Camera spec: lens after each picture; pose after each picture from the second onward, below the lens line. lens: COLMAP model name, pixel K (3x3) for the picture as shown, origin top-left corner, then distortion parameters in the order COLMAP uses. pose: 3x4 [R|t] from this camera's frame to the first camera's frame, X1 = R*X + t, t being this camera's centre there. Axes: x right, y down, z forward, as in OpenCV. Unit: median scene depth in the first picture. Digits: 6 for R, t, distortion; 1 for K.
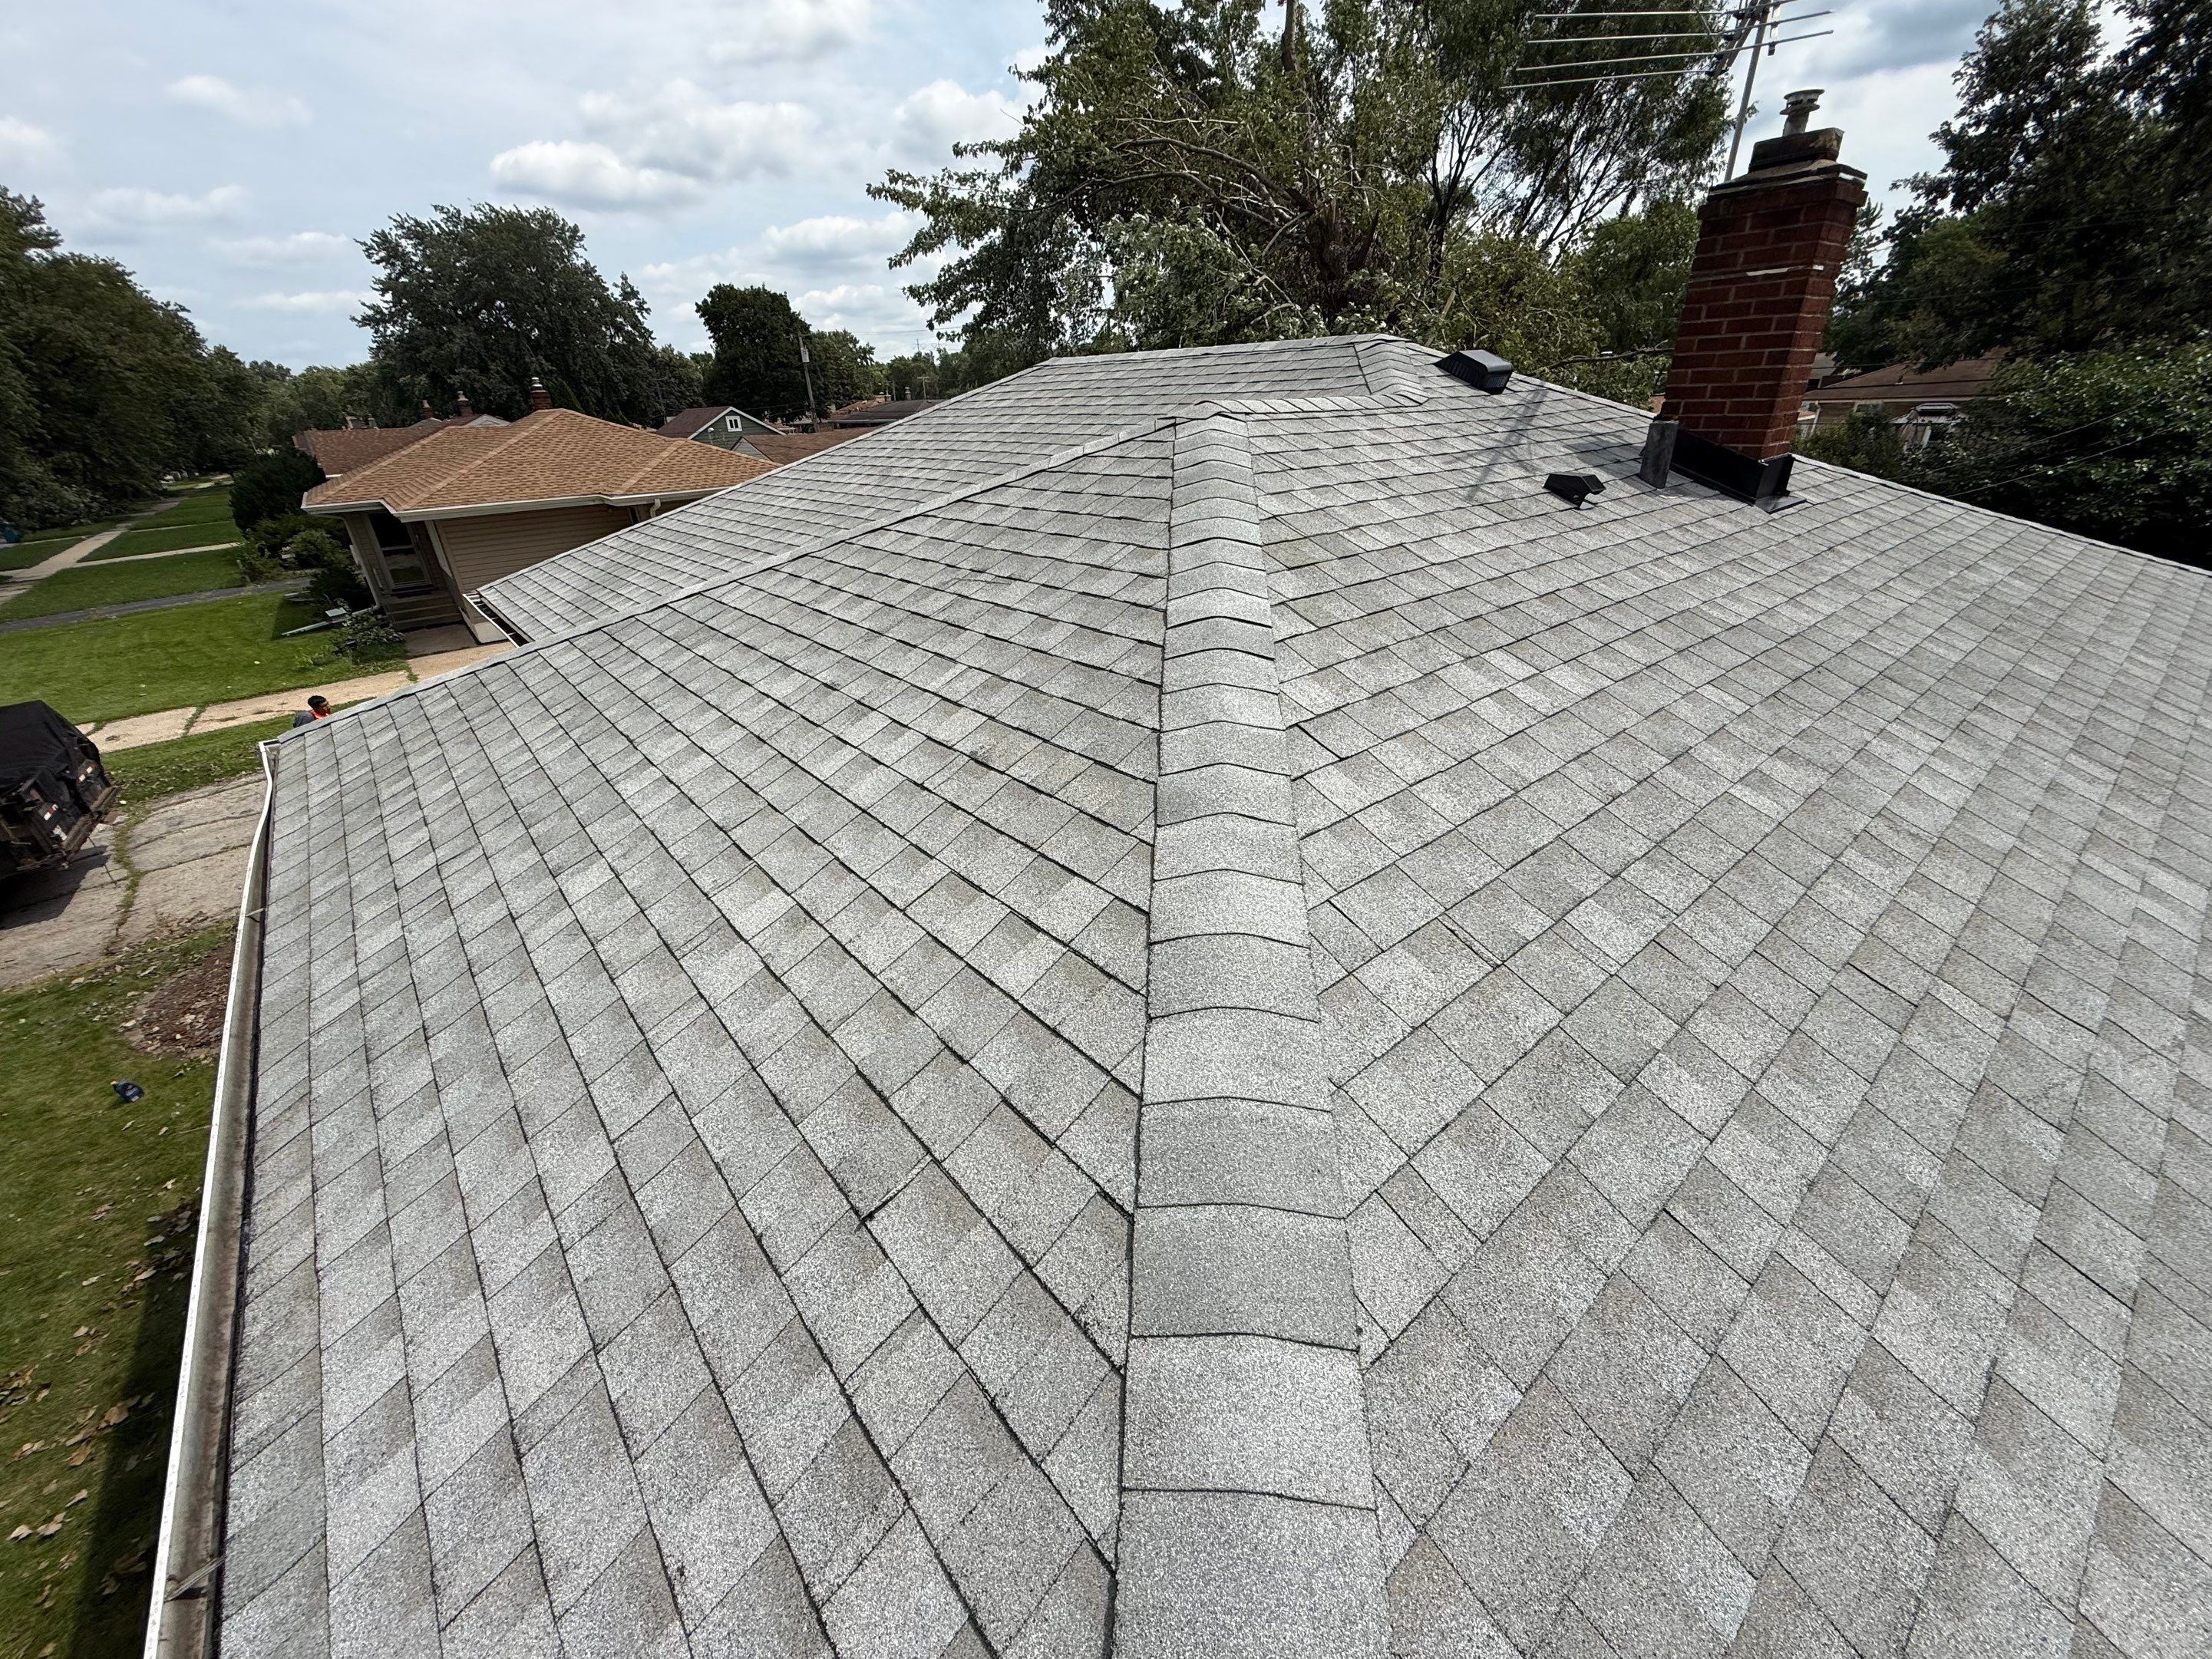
lens RADIAL K [[880.6, 0, 1100.4], [0, 880.6, 831.1], [0, 0, 1]] dist [0.001644, -0.000426]
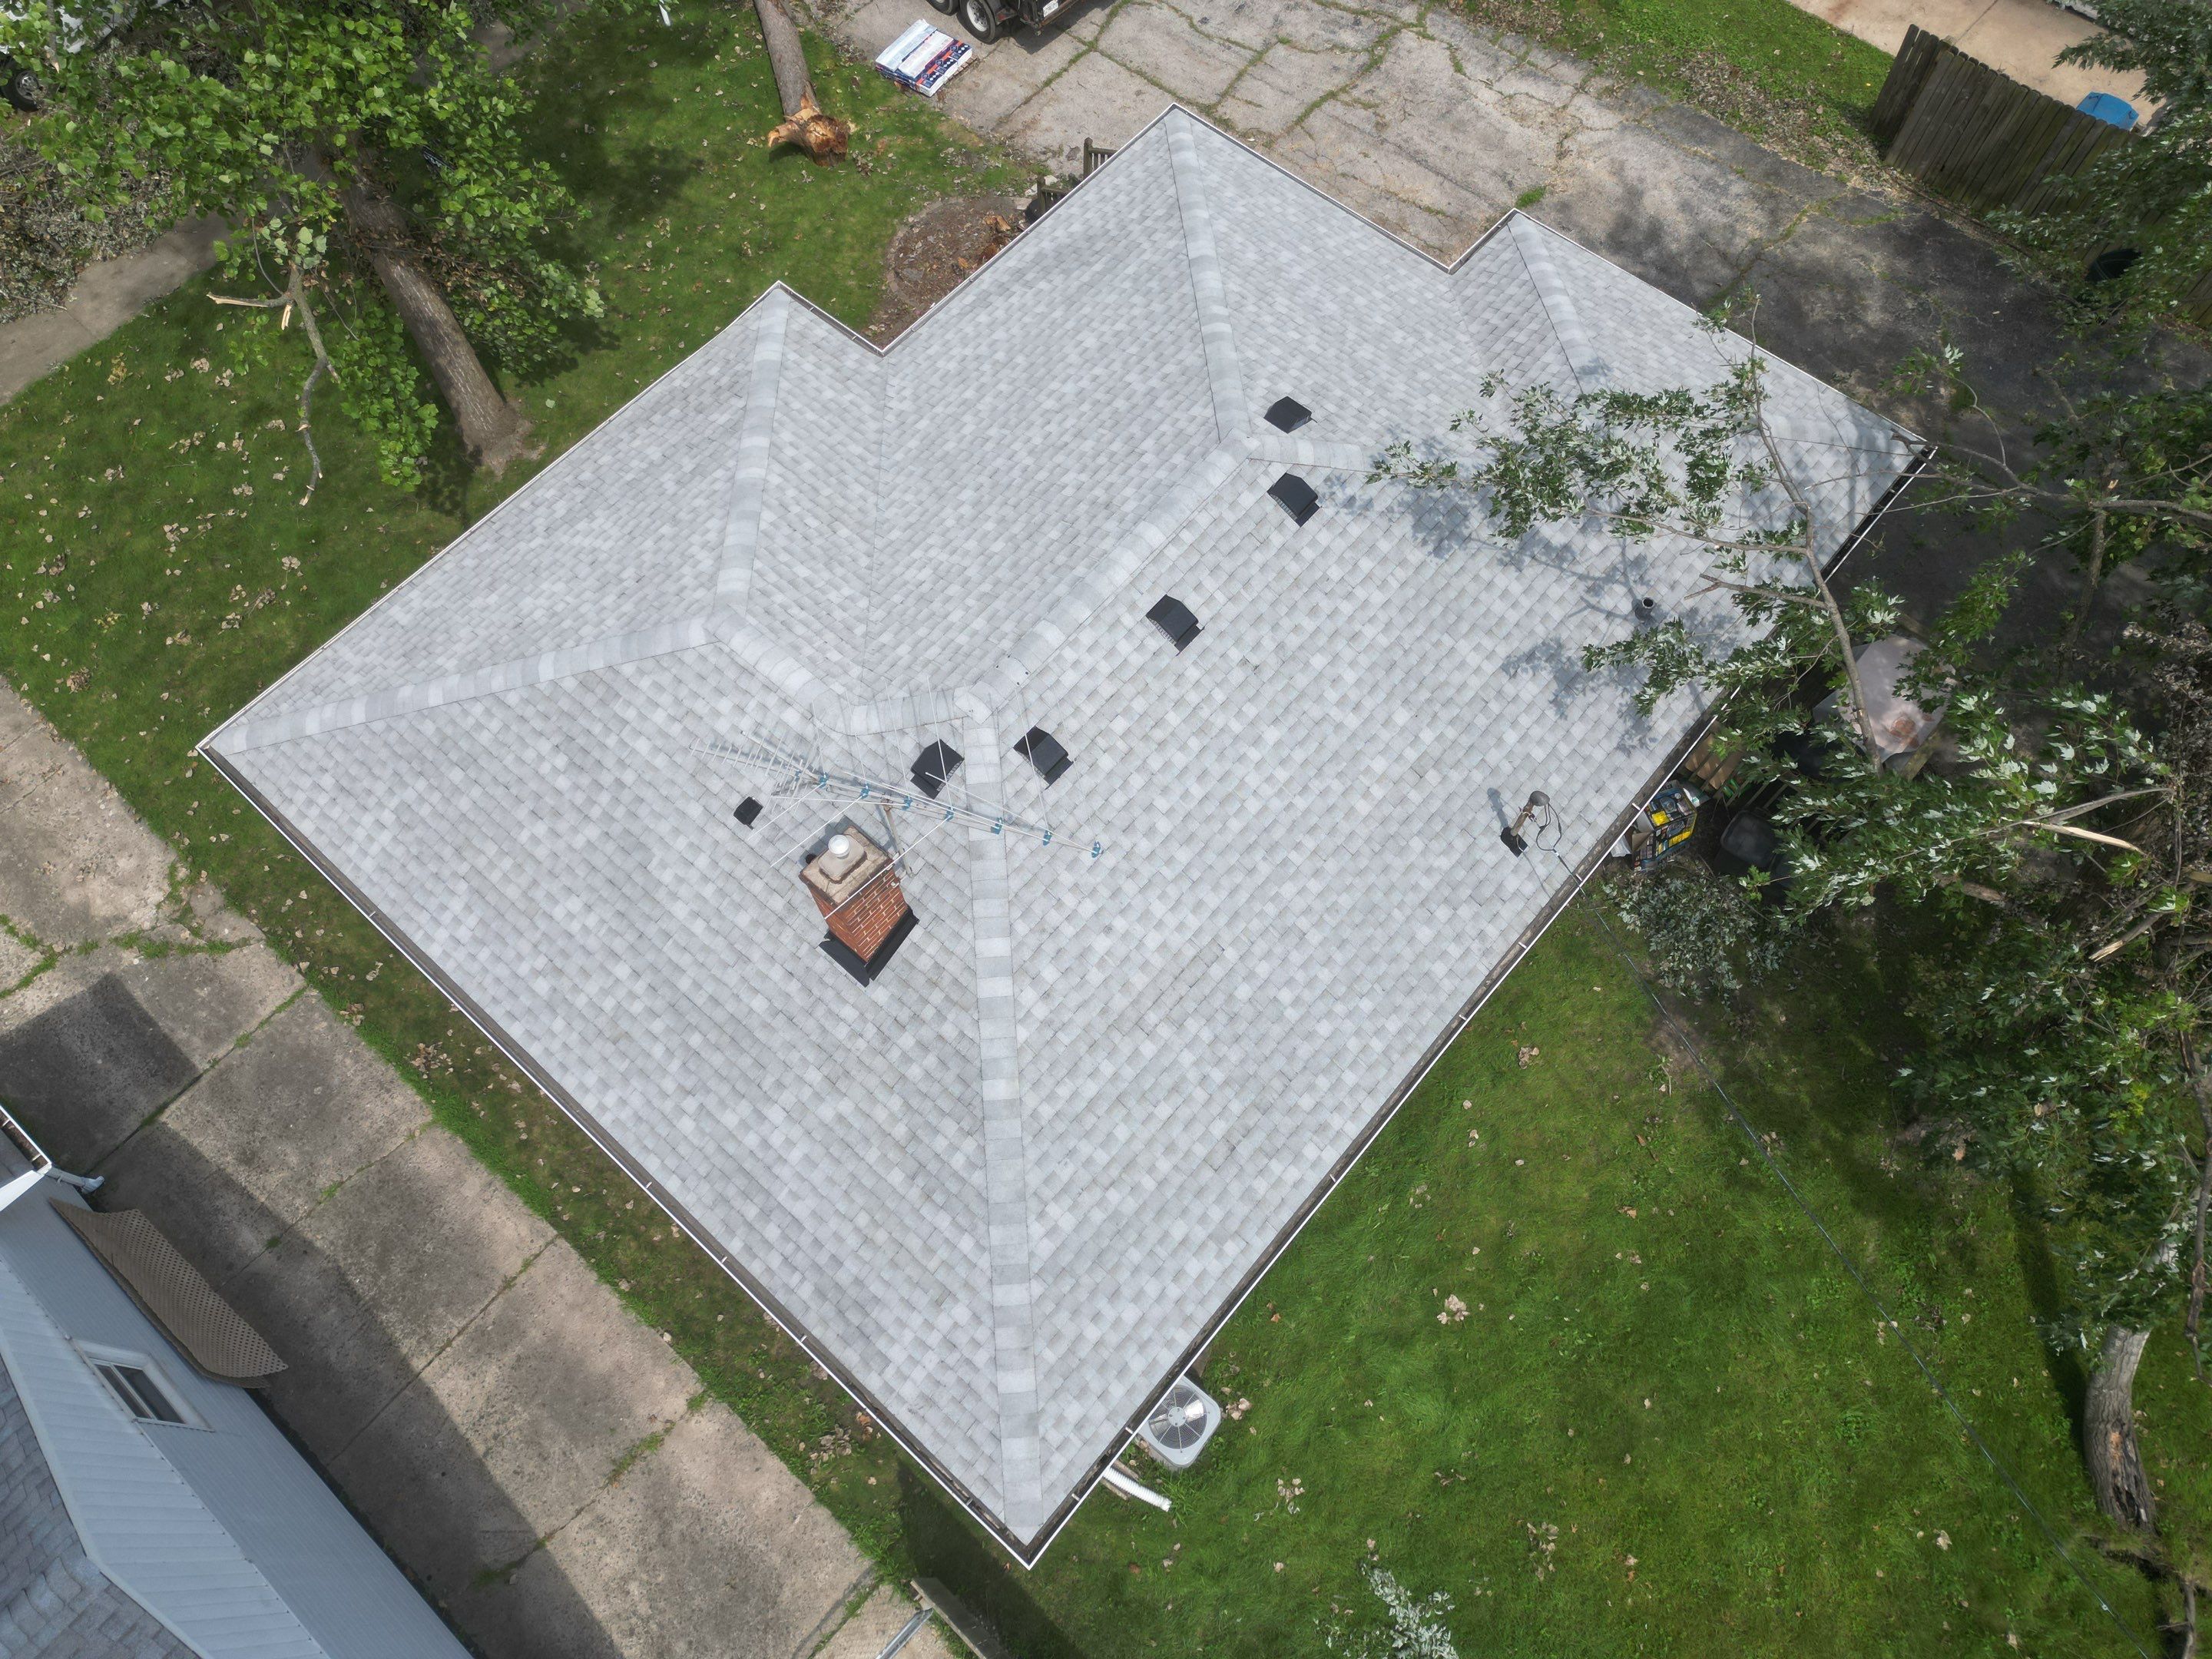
lens RADIAL K [[1559.1, 0, 1101.9], [0, 1559.1, 826.0], [0, 0, 1]] dist [0.063833, -0.048995]
pose [[0.157181, 0.909534, -0.384761, 1.534210], [-0.425238, 0.413969, 0.804862, -2.637689], [0.891329, 0.037106, 0.451837, 0.125869]]
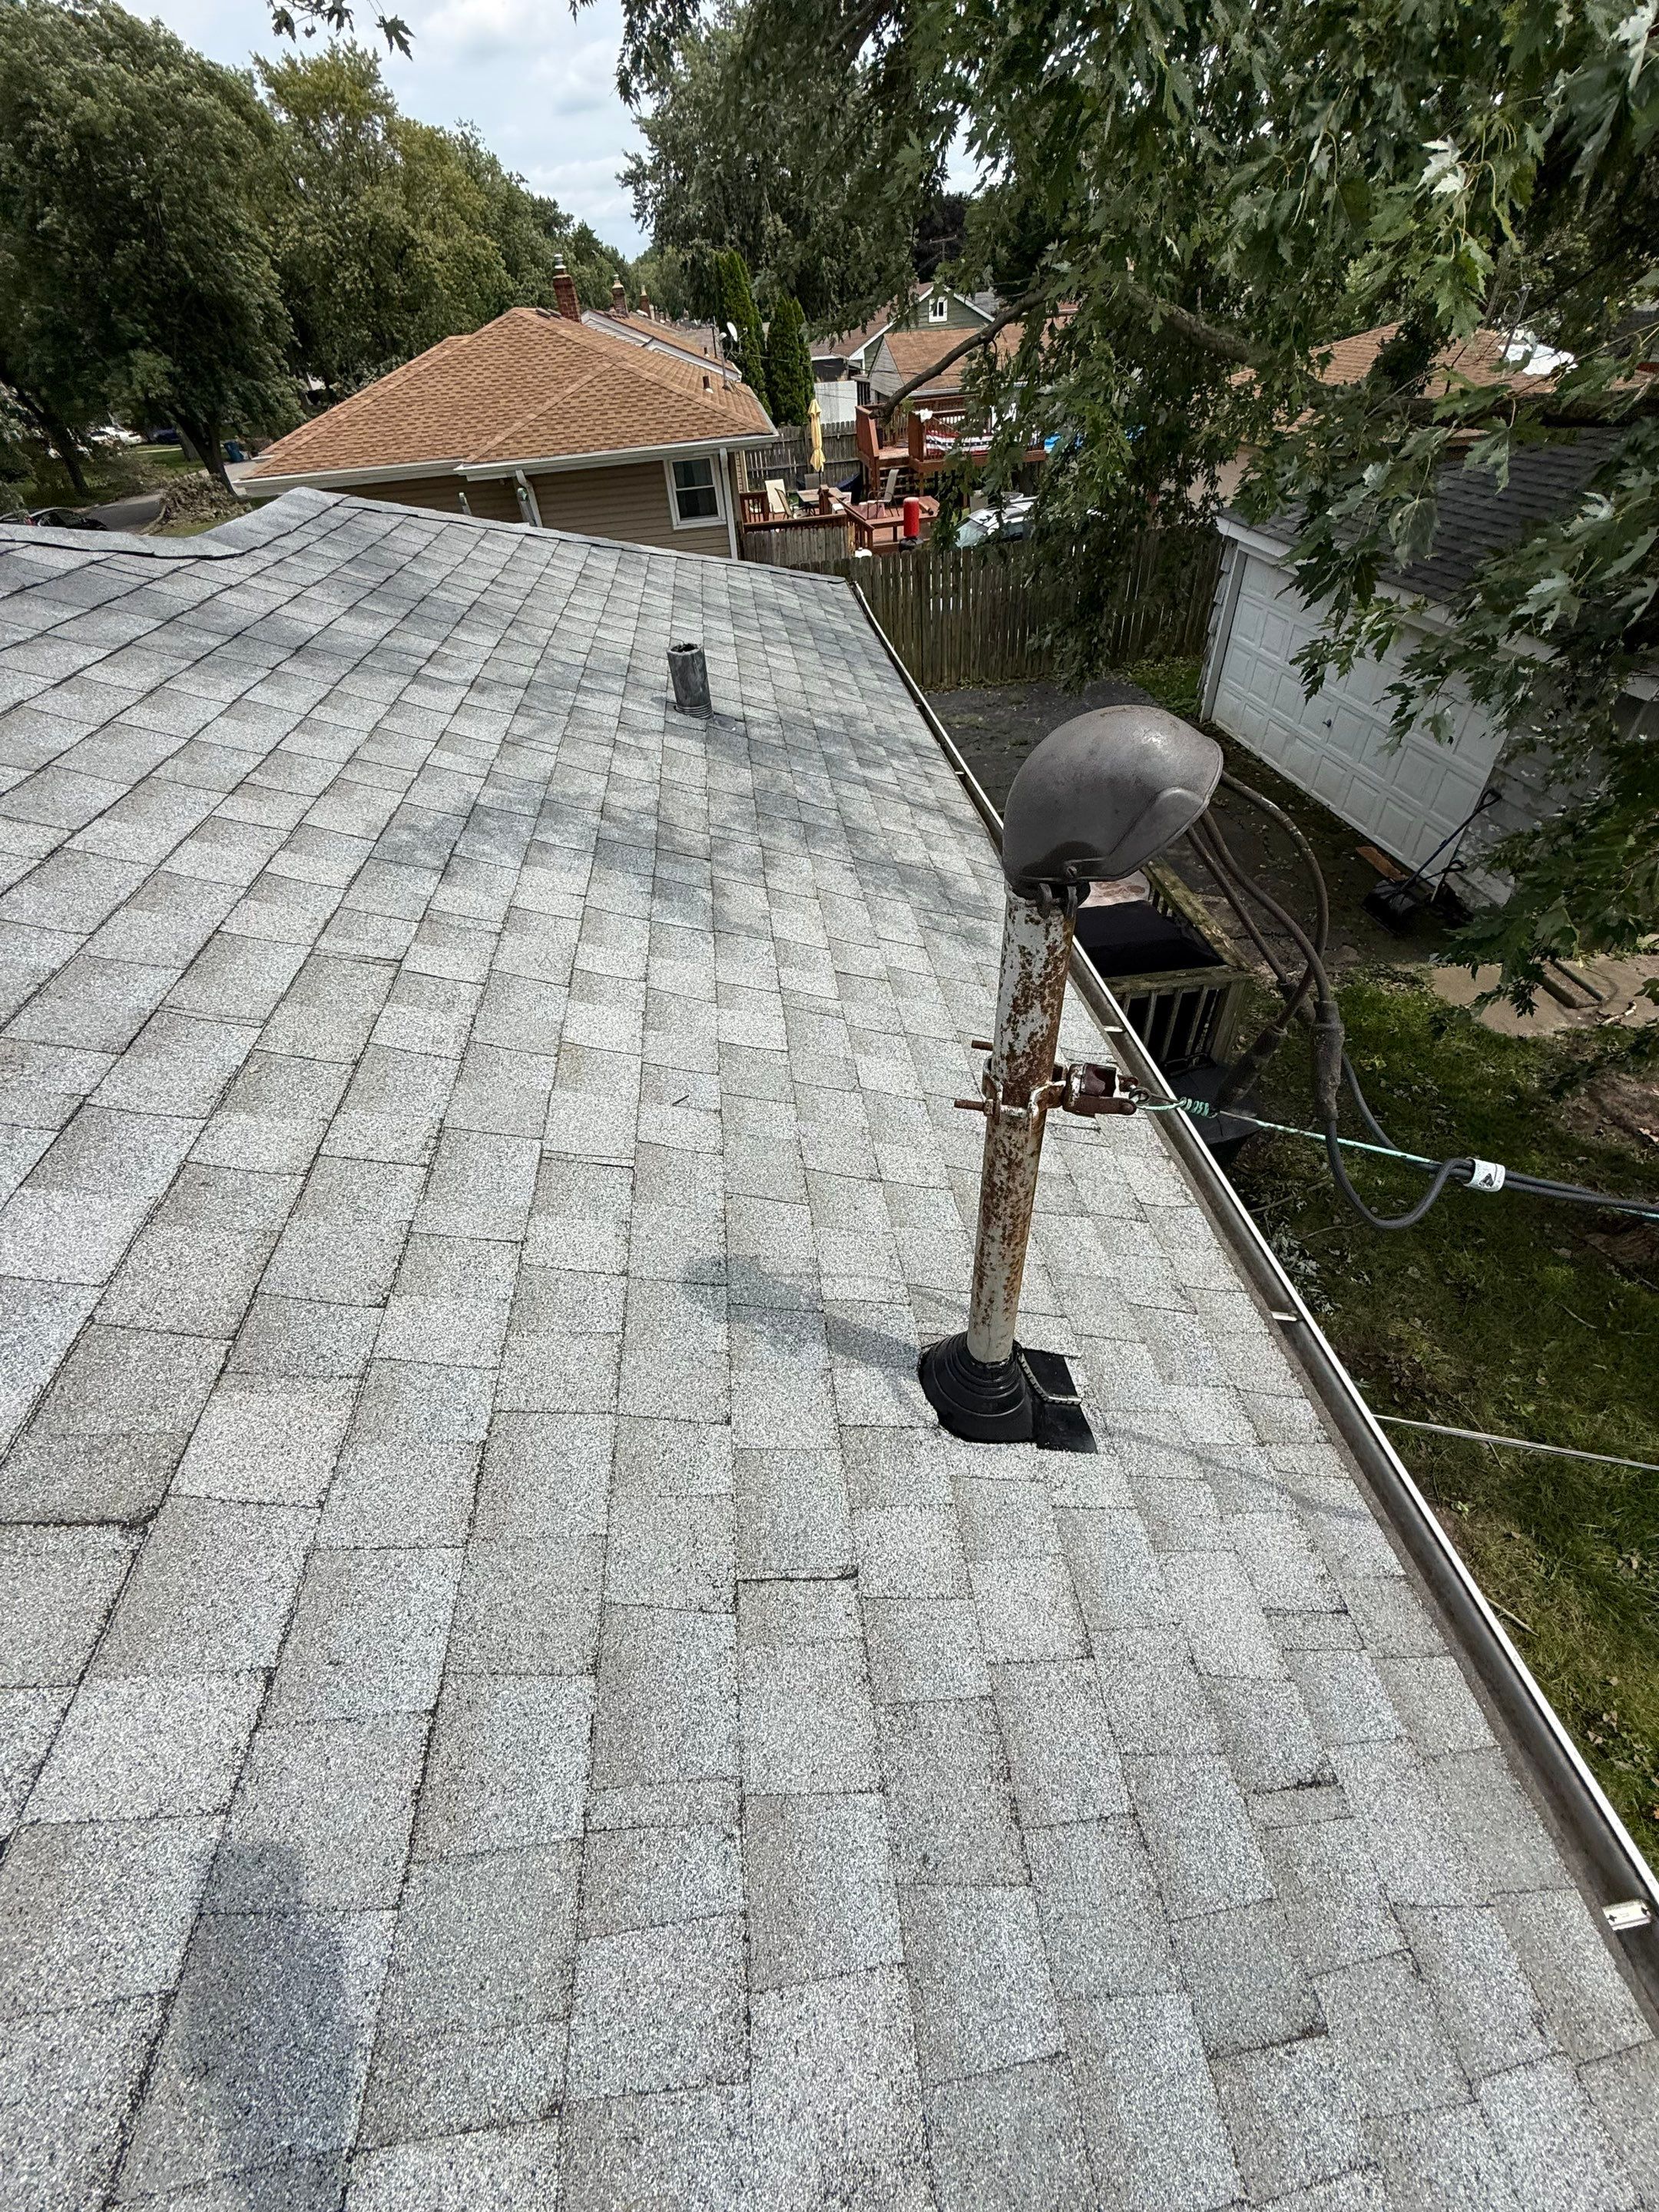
lens RADIAL K [[880.7, 0, 825.0], [0, 880.7, 1096.8], [0, 0, 1]] dist [0.001644, -0.000426]
pose [[0.834222, 0.352437, -0.424101, 0.649688], [-0.207851, 0.913340, 0.350155, -0.884188], [0.510755, -0.203957, 0.835183, 1.788875]]
